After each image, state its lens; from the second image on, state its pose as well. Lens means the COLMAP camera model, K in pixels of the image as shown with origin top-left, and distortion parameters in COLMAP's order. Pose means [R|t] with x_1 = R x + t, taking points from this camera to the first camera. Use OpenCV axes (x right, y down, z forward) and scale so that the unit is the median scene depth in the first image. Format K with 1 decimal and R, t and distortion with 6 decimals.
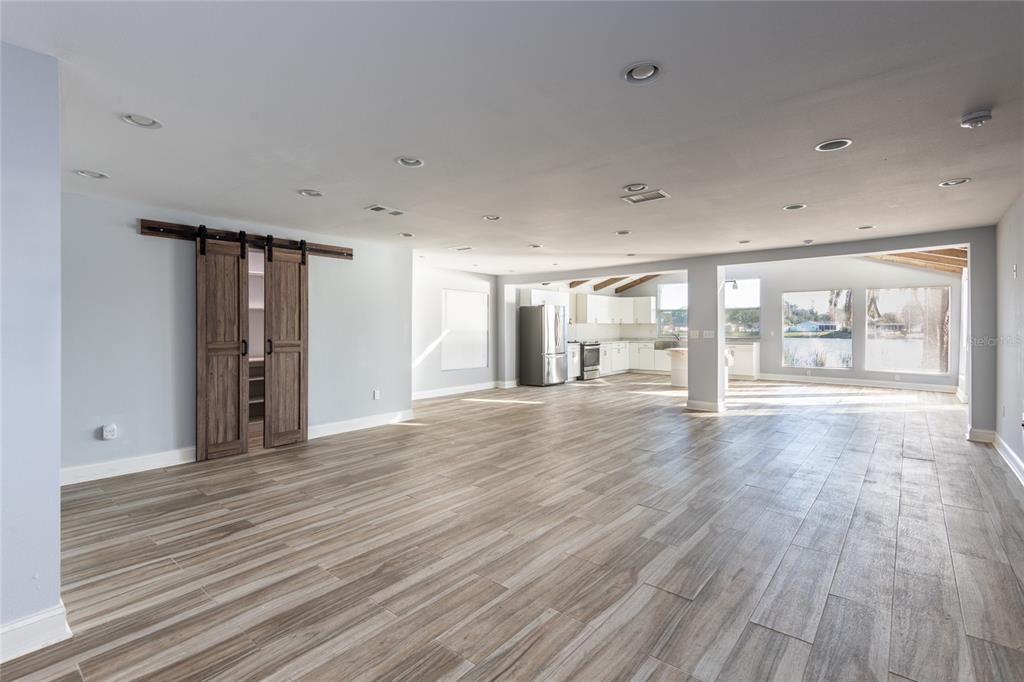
lens RADIAL K [[475.3, 0, 518.9], [0, 475.3, 329.8], [0, 0, 1]] dist [0.002584, -0.001472]
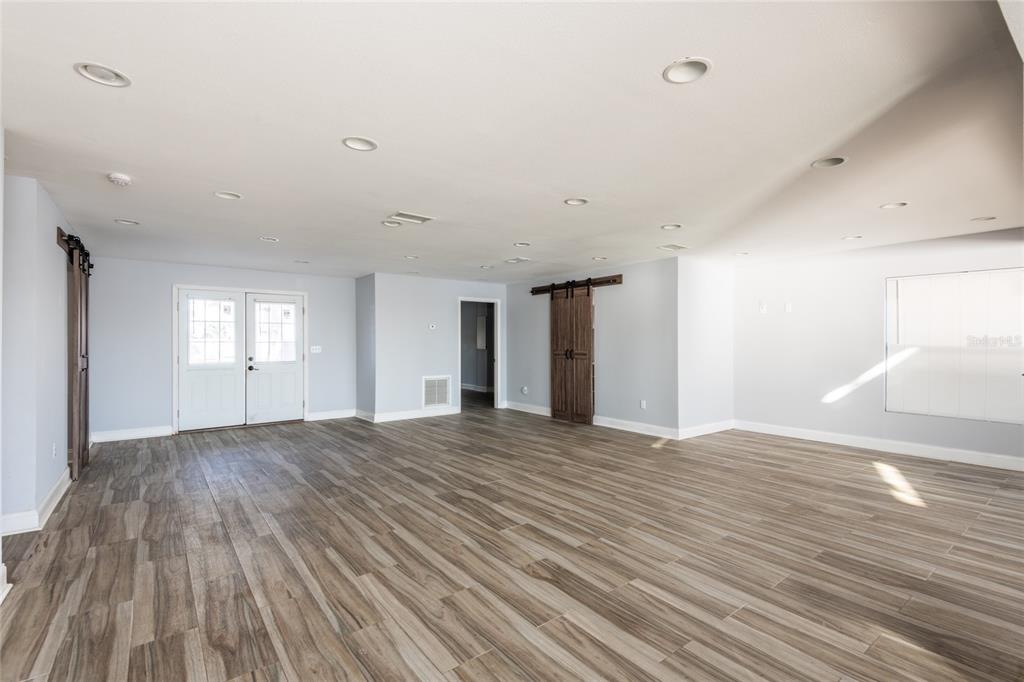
lens RADIAL K [[475.3, 0, 515.1], [0, 475.3, 339.1], [0, 0, 1]] dist [0.002584, -0.001472]
pose [[-0.225437, -0.001156, -0.974257, 1.044770], [-0.003379, 0.999994, -0.000405, -0.011708], [0.974252, 0.003201, -0.225440, 1.230237]]
